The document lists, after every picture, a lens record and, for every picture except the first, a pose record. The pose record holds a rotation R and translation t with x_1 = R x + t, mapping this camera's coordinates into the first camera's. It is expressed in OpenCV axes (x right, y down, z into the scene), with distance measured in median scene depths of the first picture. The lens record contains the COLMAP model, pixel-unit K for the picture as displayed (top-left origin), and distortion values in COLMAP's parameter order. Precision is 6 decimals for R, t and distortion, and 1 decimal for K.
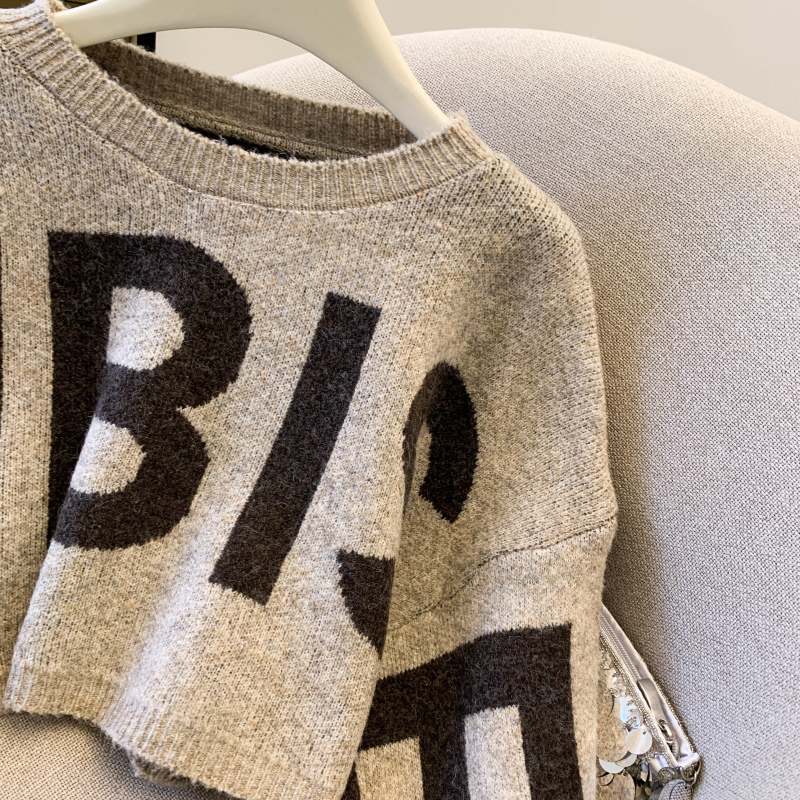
lens RADIAL K [[830.2, 0, 414.9], [0, 830.2, 411.1], [0, 0, 1]] dist [0.005880, 0.000000]
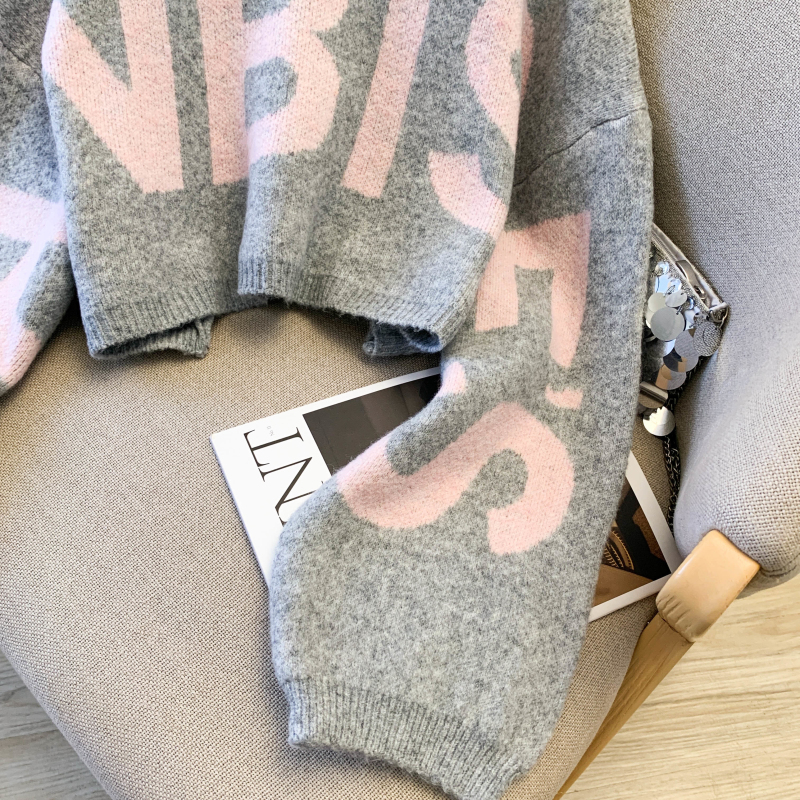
lens RADIAL K [[830.2, 0, 411.5], [0, 830.2, 404.7], [0, 0, 1]] dist [0.005880, 0.000000]
pose [[0.993312, -0.075498, -0.087356, -0.035962], [0.087560, 0.985739, 0.143704, 0.333537], [0.075261, -0.150392, 0.985758, -0.306744]]
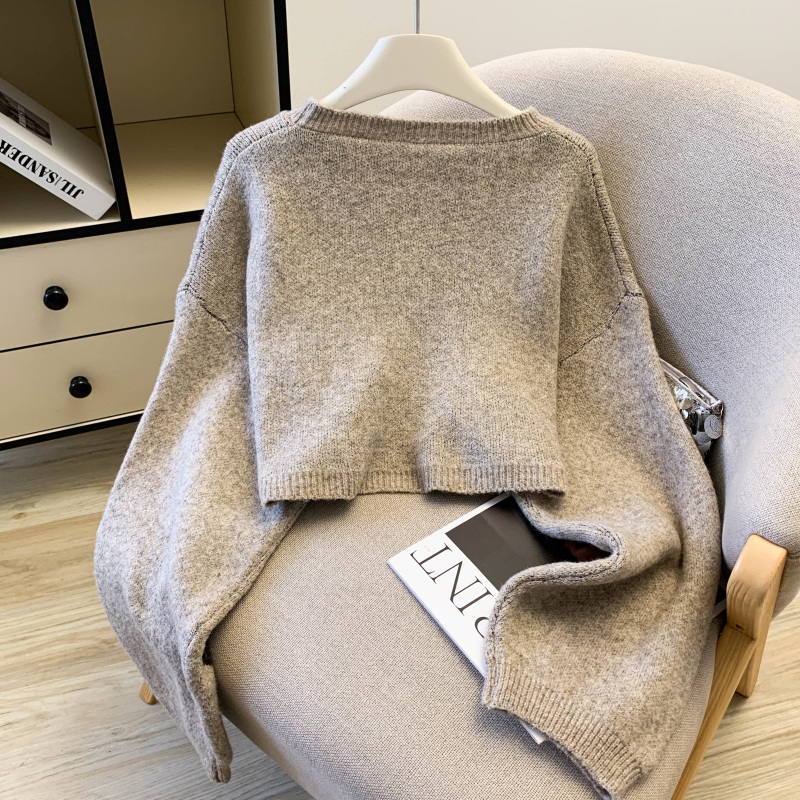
lens RADIAL K [[830.2, 0, 407.2], [0, 830.2, 395.5], [0, 0, 1]] dist [0.005880, 0.000000]
pose [[0.969138, -0.243709, -0.037115, -0.252659], [0.240979, 0.968299, -0.065773, 0.348202], [0.051968, 0.054799, 0.997144, -0.848945]]
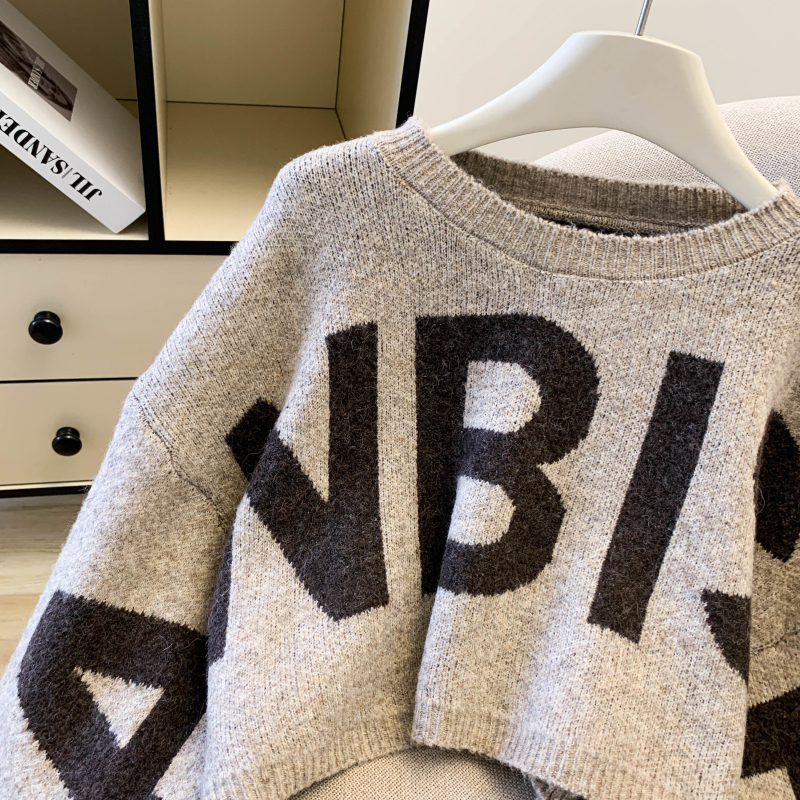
lens RADIAL K [[830.2, 0, 395.1], [0, 830.2, 408.3], [0, 0, 1]] dist [0.005880, 0.000000]
pose [[0.991064, -0.061951, -0.118130, -0.338237], [0.054213, 0.996237, -0.067628, -0.014430], [0.121875, 0.060619, 0.990693, -0.125771]]
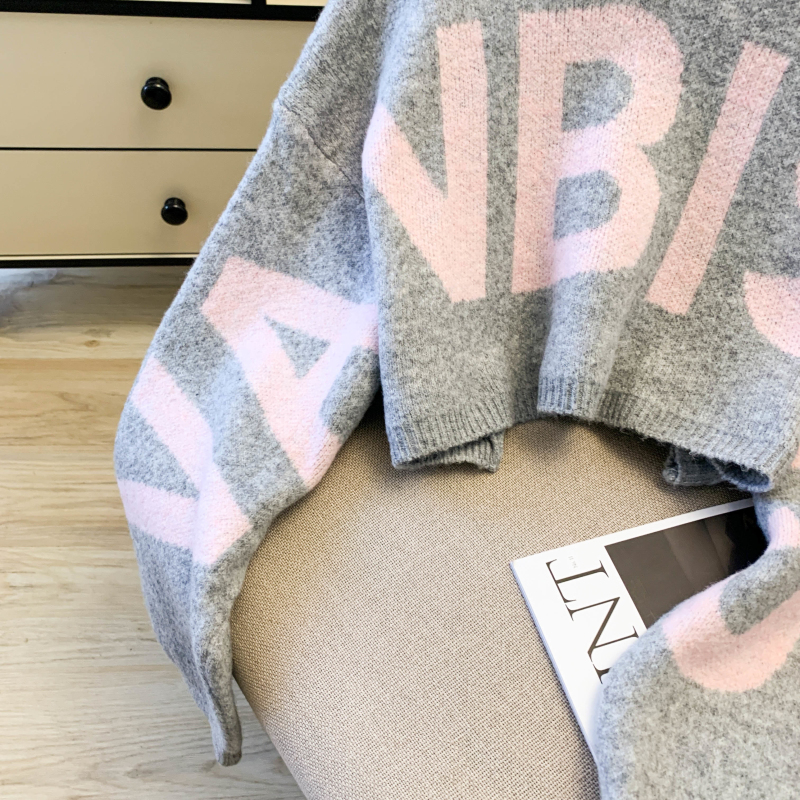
lens RADIAL K [[830.2, 0, 402.4], [0, 830.2, 398.6], [0, 0, 1]] dist [0.005880, 0.000000]
pose [[0.979361, -0.005545, -0.202045, -0.341968], [0.024600, 0.995462, 0.091926, 0.194056], [0.200618, -0.094999, 0.975053, -0.280514]]
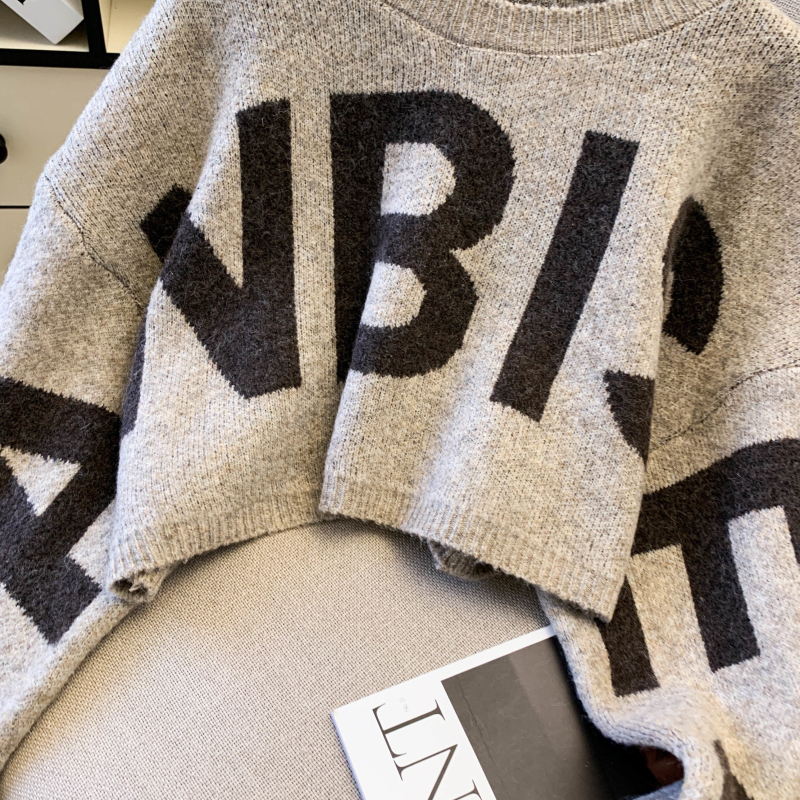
lens RADIAL K [[830.2, 0, 406.1], [0, 830.2, 406.7], [0, 0, 1]] dist [0.005880, 0.000000]
pose [[0.991443, -0.035226, -0.125701, -0.212332], [0.041780, 0.997881, 0.049888, 0.147224], [0.123677, -0.054713, 0.990813, -0.112019]]
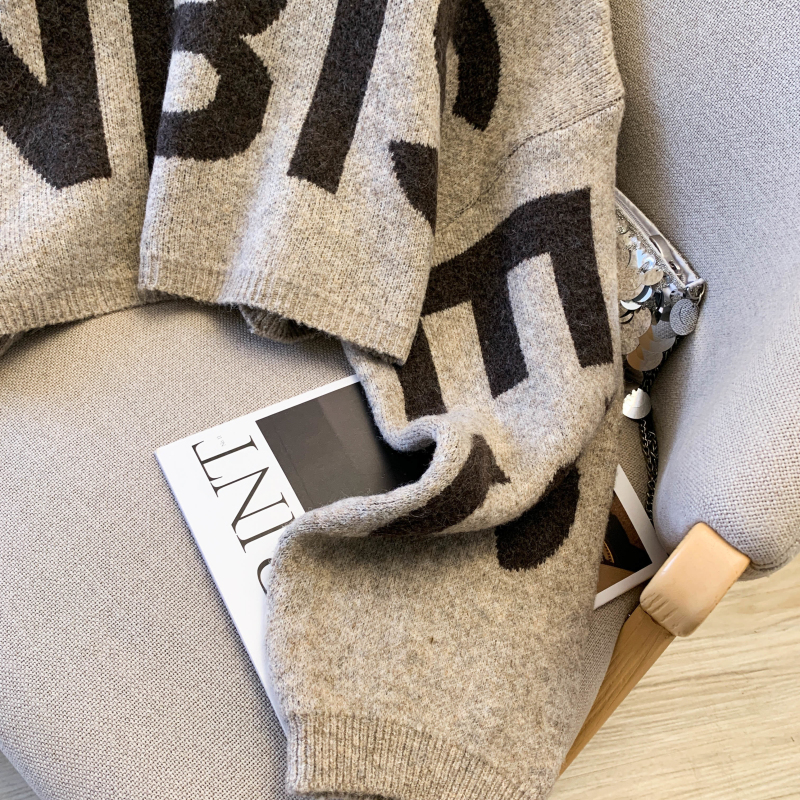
lens RADIAL K [[830.2, 0, 412.0], [0, 830.2, 402.2], [0, 0, 1]] dist [0.005880, 0.000000]
pose [[0.993691, -0.099579, -0.051598, -0.035156], [0.106909, 0.980065, 0.167461, 0.332595], [0.033894, -0.171920, 0.984528, -0.237449]]
